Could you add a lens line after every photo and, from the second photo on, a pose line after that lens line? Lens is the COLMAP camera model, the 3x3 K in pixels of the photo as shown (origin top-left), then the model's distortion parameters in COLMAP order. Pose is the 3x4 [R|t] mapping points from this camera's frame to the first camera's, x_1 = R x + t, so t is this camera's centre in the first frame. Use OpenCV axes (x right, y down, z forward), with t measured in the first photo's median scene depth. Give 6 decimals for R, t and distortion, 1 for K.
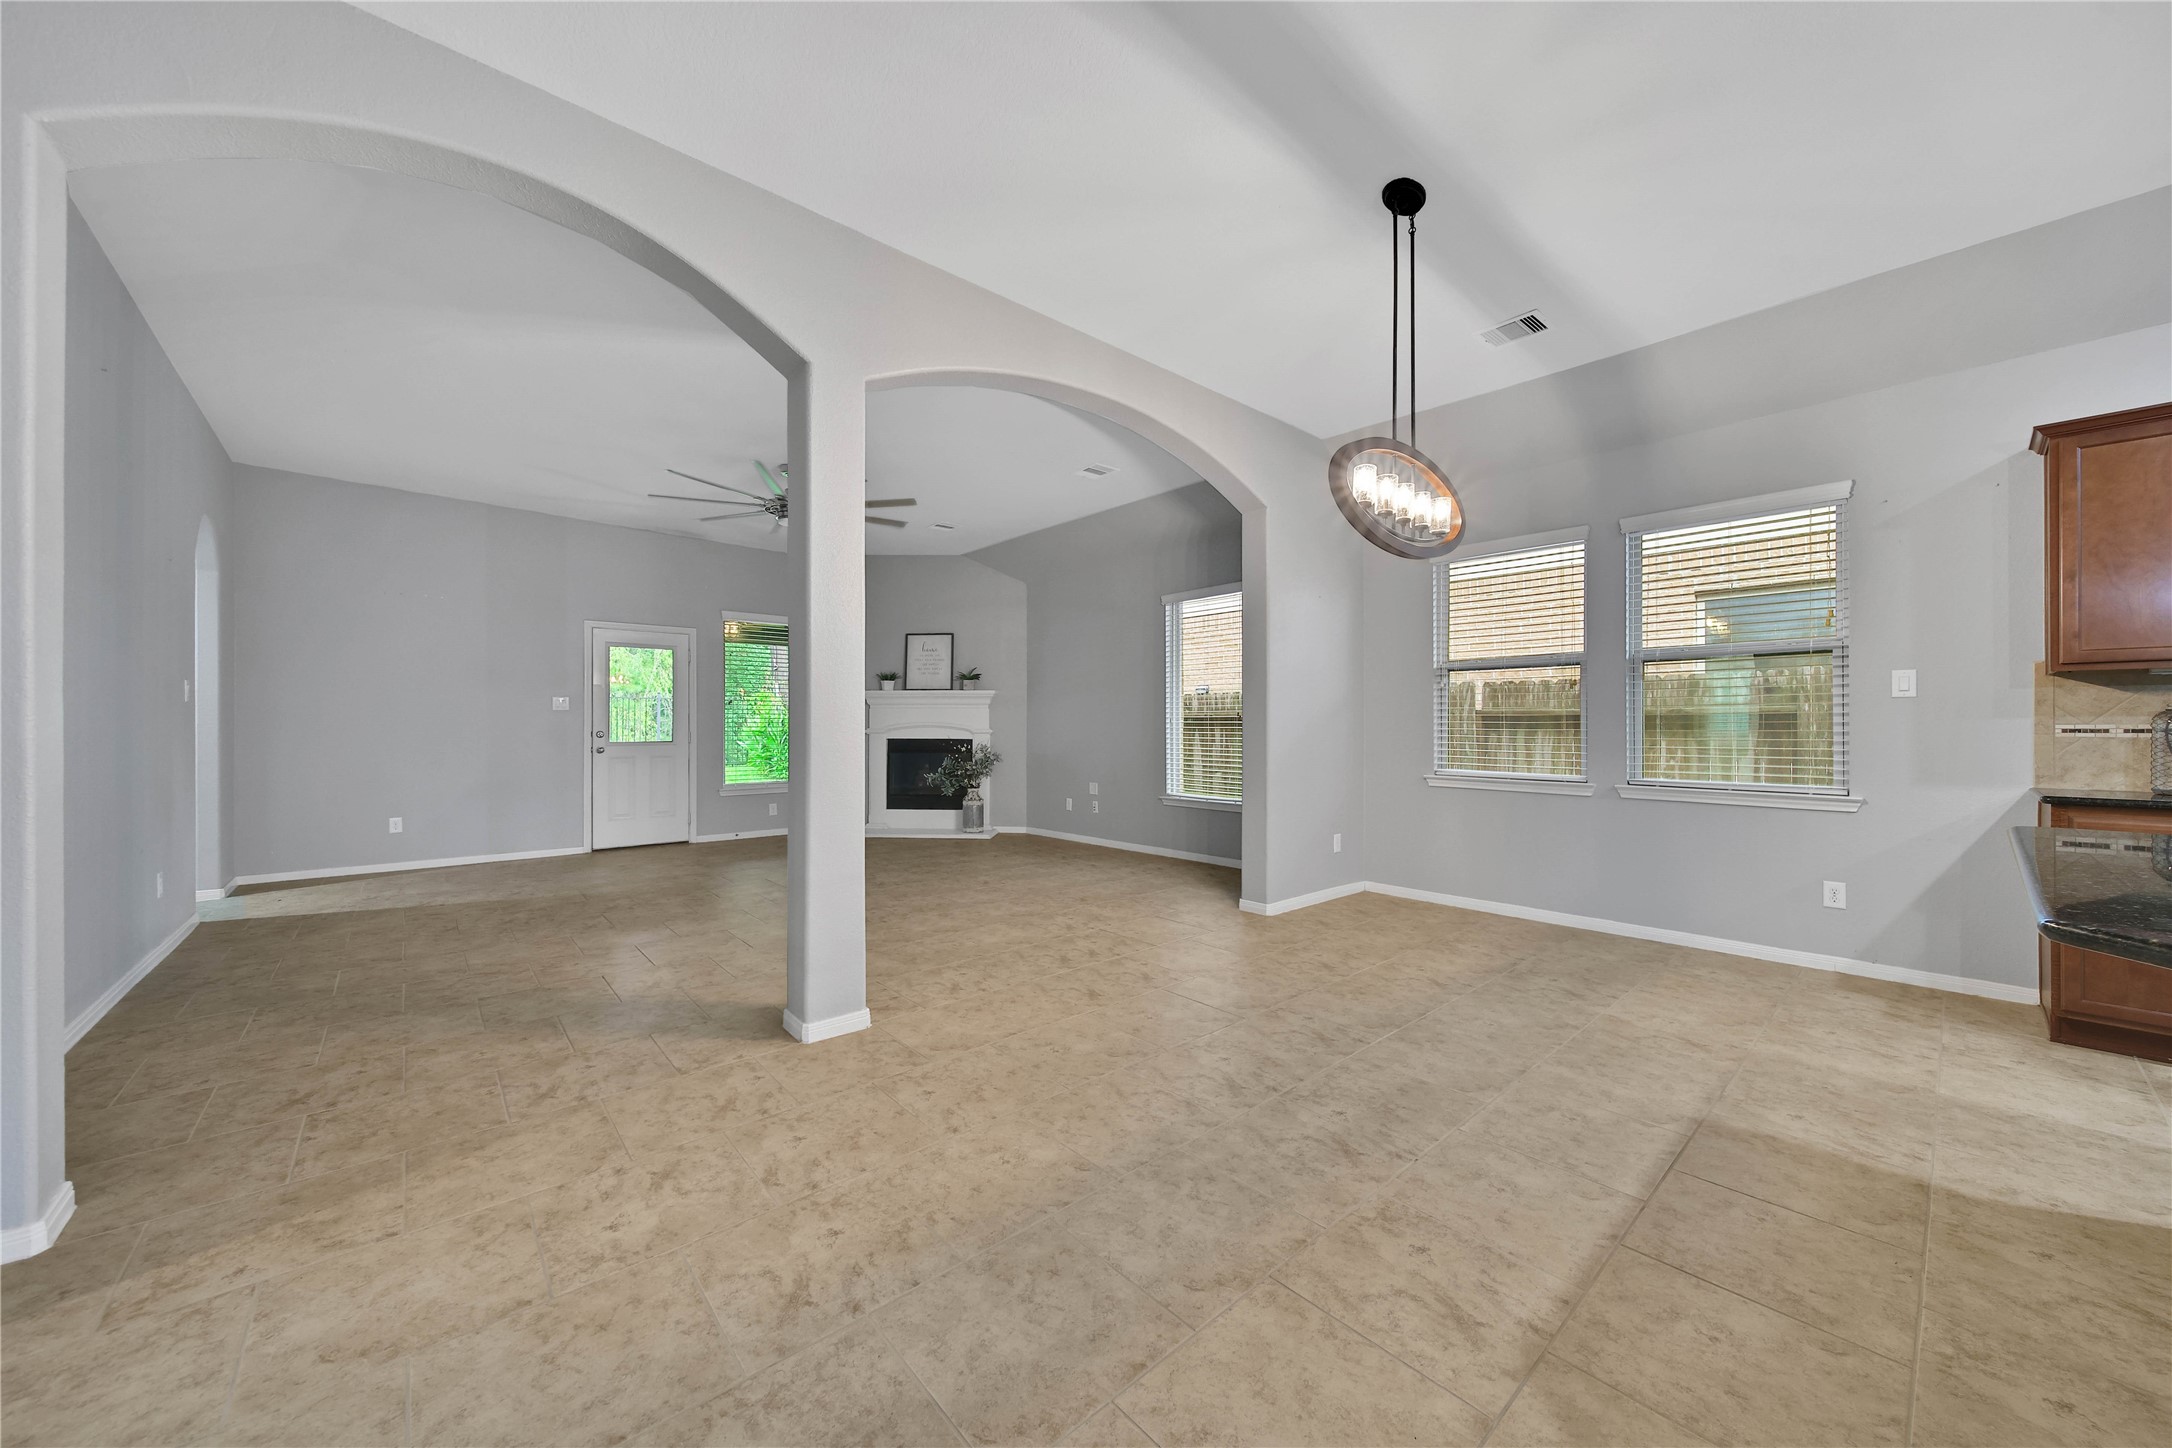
lens RADIAL K [[774.3, 0, 1086.0], [0, 774.3, 724.0], [0, 0, 1]] dist [0.002427, -0.002069]
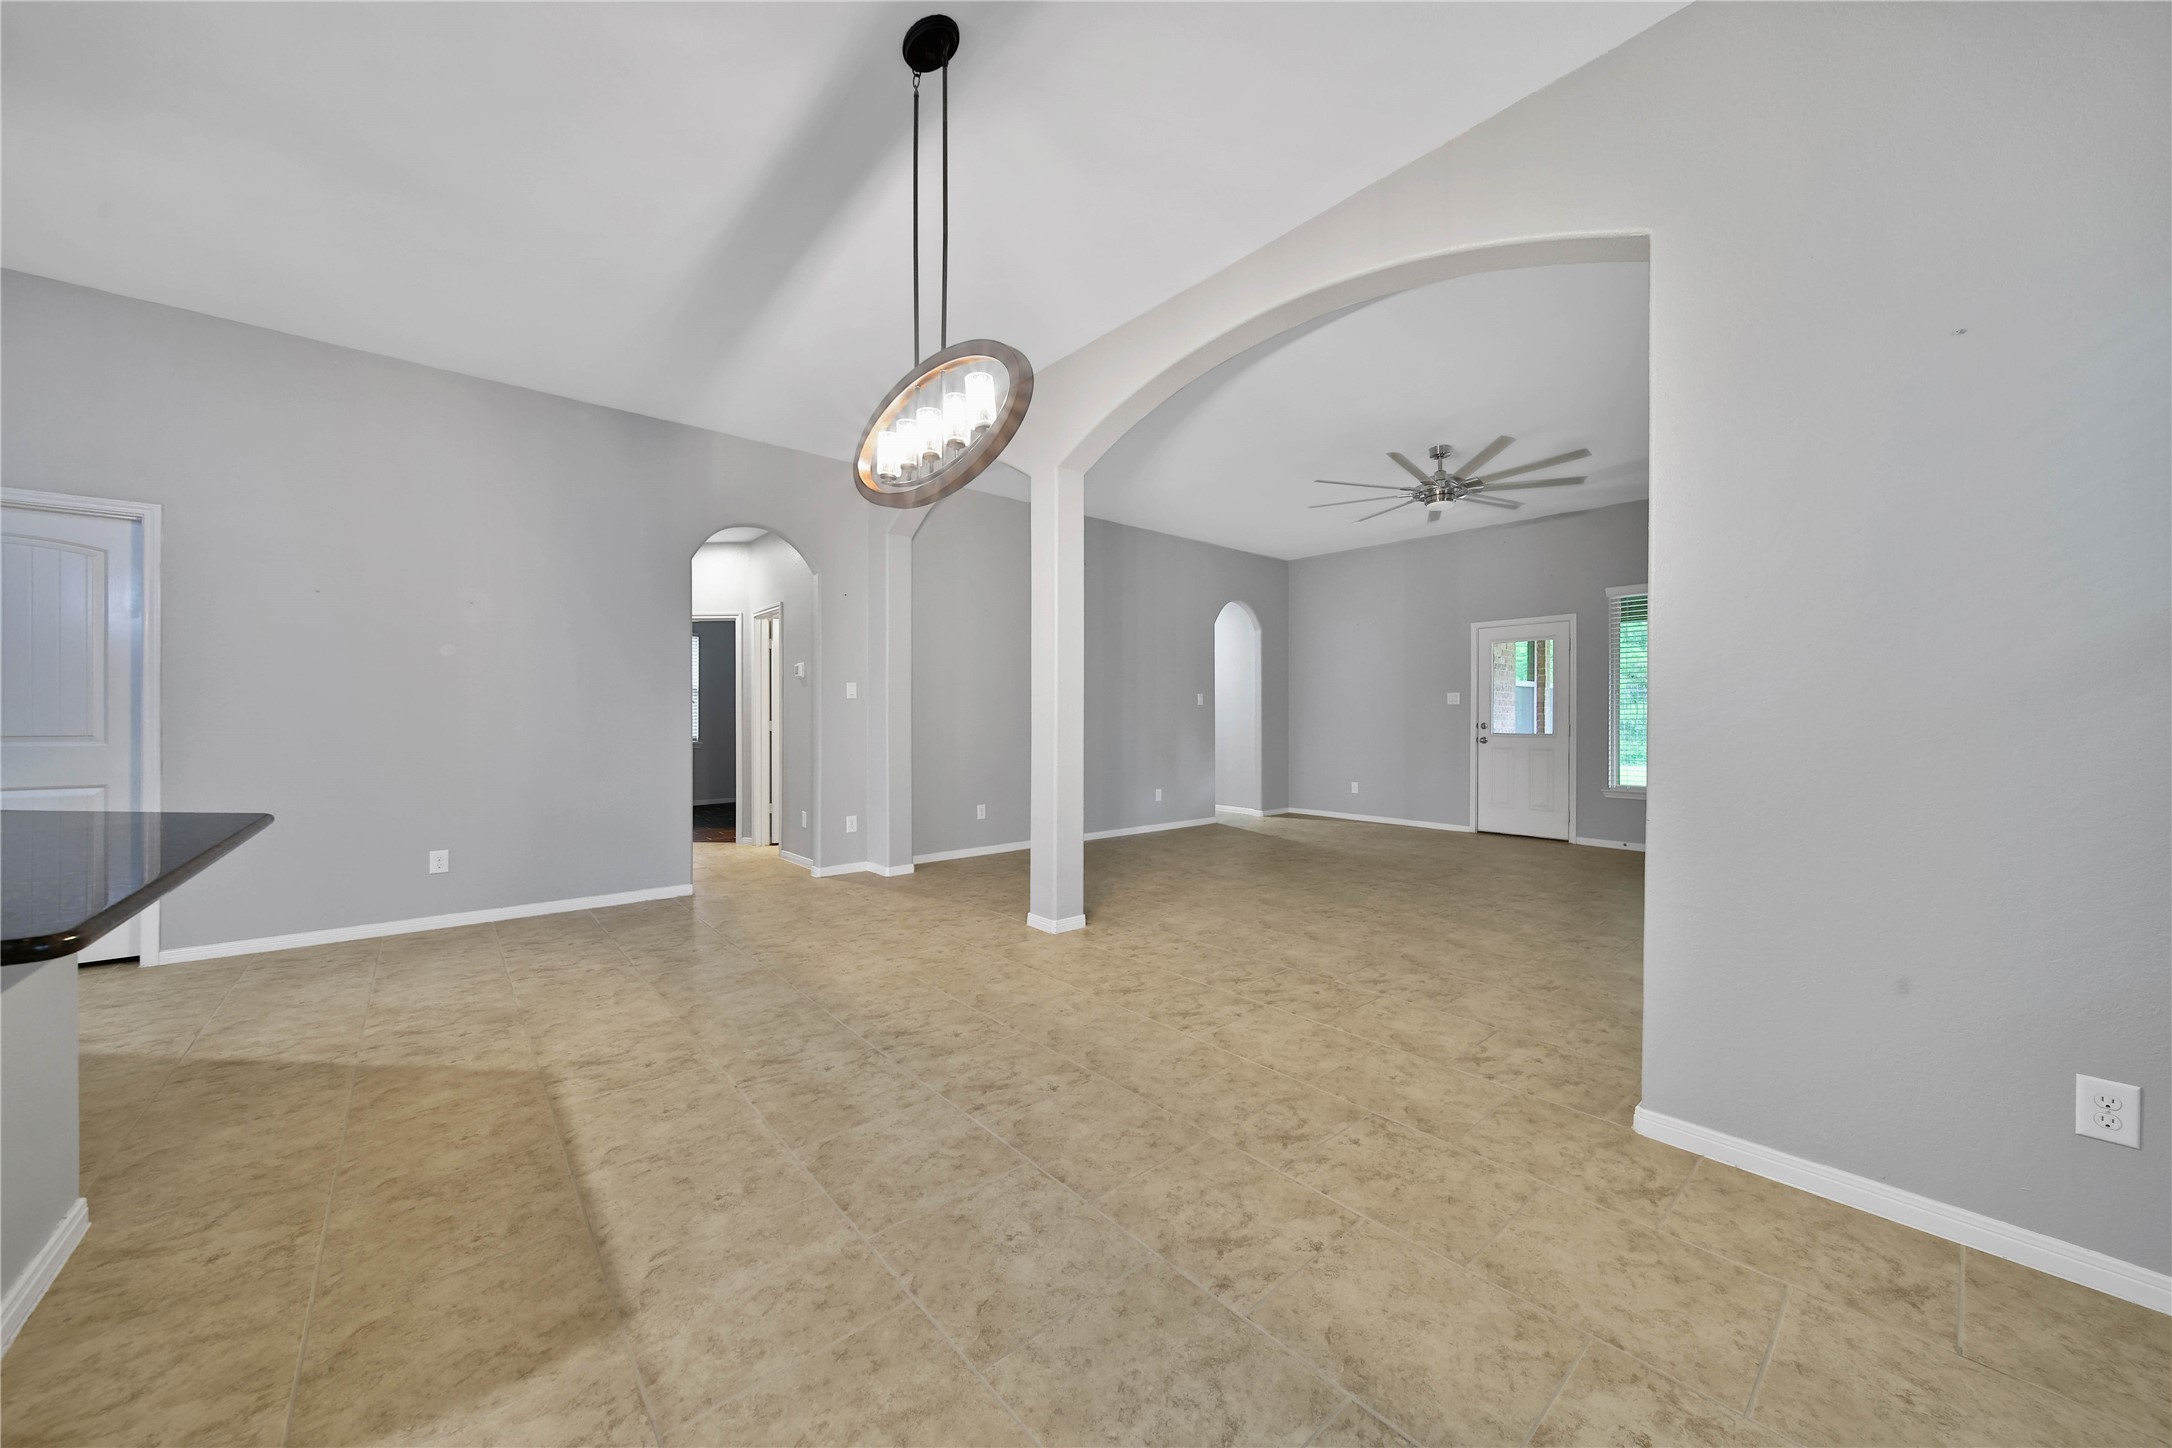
lens RADIAL K [[775.1, 0, 1079.4], [0, 775.1, 731.1], [0, 0, 1]] dist [0.001406, -0.002080]
pose [[-0.018910, 0.016906, -0.999678, 0.915185], [0.000392, 0.999857, 0.016902, 0.005097], [0.999821, -0.000072, -0.018914, 0.895253]]
